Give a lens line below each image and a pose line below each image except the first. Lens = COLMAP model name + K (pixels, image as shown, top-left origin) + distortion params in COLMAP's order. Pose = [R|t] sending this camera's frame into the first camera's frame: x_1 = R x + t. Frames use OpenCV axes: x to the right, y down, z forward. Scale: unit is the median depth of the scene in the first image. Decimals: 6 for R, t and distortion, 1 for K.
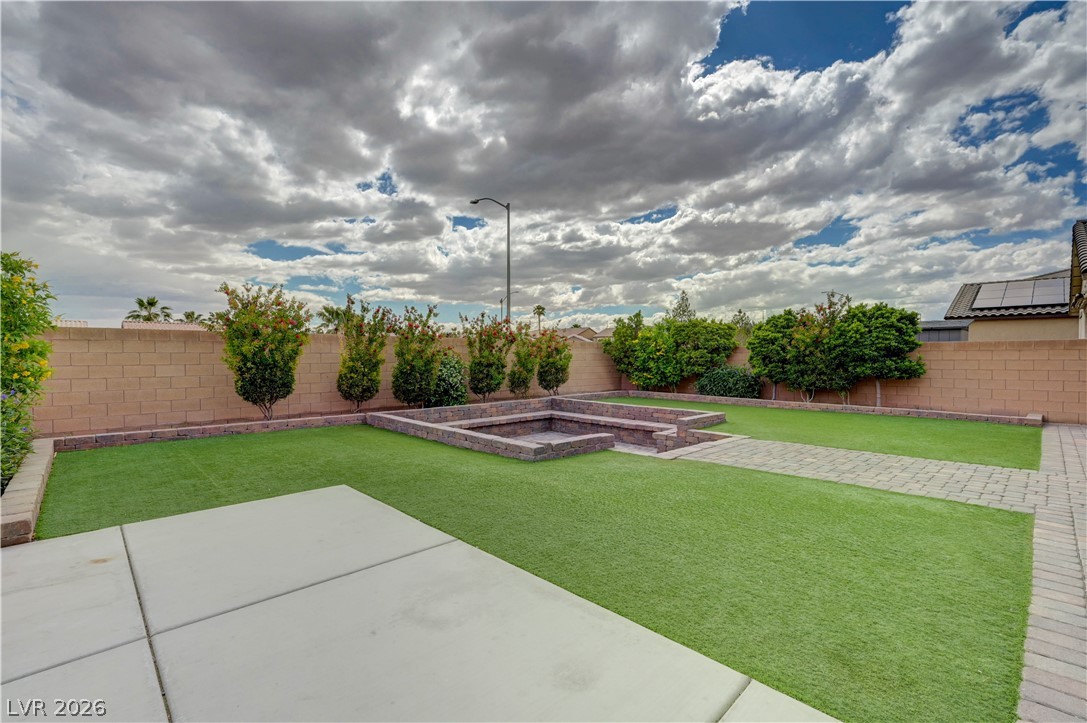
lens RADIAL K [[502.0, 0, 542.8], [0, 502.0, 366.4], [0, 0, 1]] dist [0.034113, 0.000545]
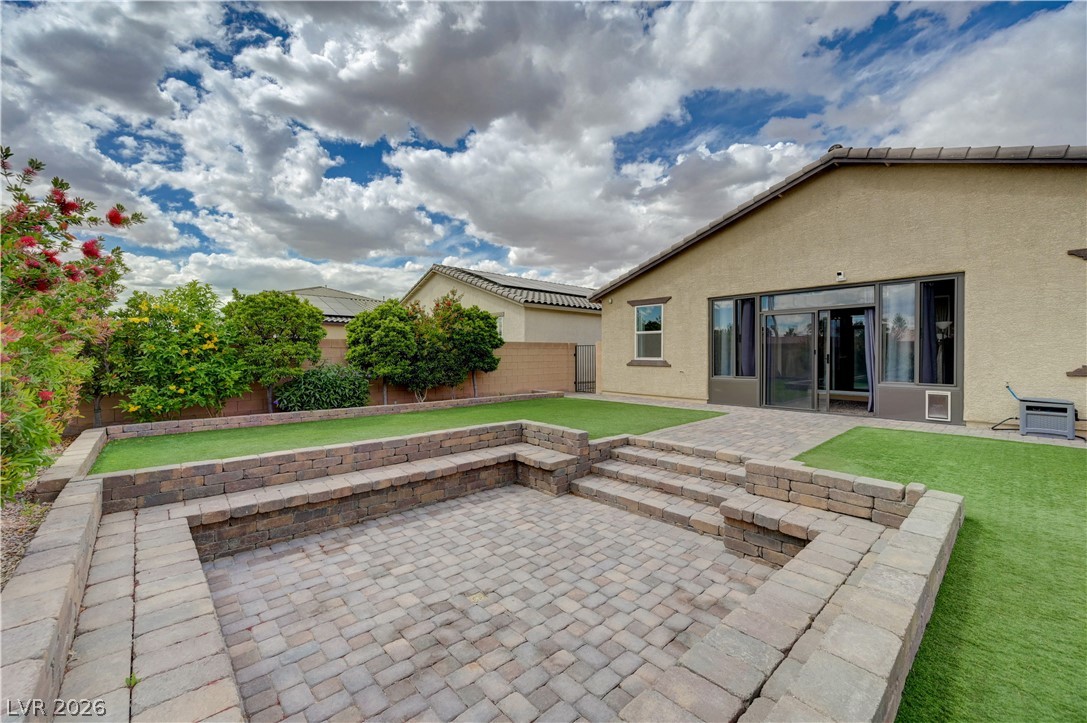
lens RADIAL K [[434.8, 0, 547.5], [0, 434.8, 362.3], [0, 0, 1]] dist [0.002085, -0.001524]
pose [[0.046668, -0.018884, 0.998732, -0.265680], [0.022329, 0.999591, 0.017857, -0.010605], [-0.998661, 0.021468, 0.047070, 0.723115]]
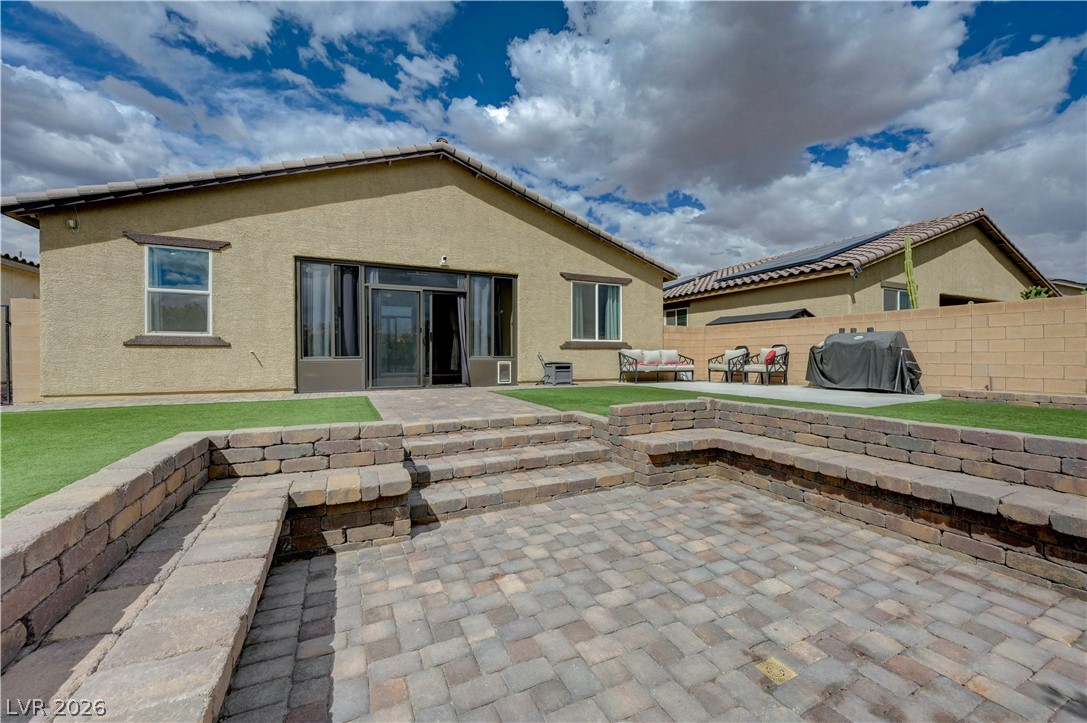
lens RADIAL K [[434.8, 0, 552.9], [0, 434.8, 357.5], [0, 0, 1]] dist [0.002085, -0.001524]
pose [[-0.946949, 0.004508, 0.321353, 0.022791], [0.012101, 0.999693, 0.021634, 0.028969], [-0.321156, 0.024375, -0.946712, 0.943828]]
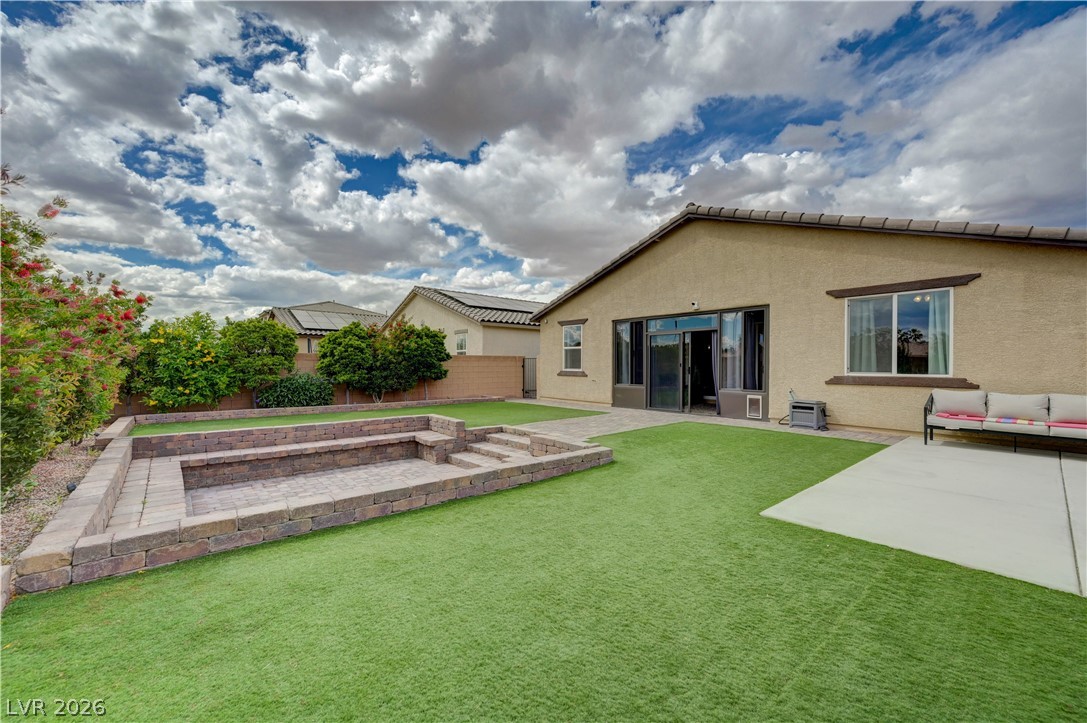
lens RADIAL K [[434.8, 0, 552.0], [0, 434.8, 385.9], [0, 0, 1]] dist [0.002085, -0.001524]
pose [[0.077353, -0.047818, 0.995856, -0.449901], [0.018604, 0.998744, 0.046511, -0.008552], [-0.996830, 0.014930, 0.078146, 0.512650]]
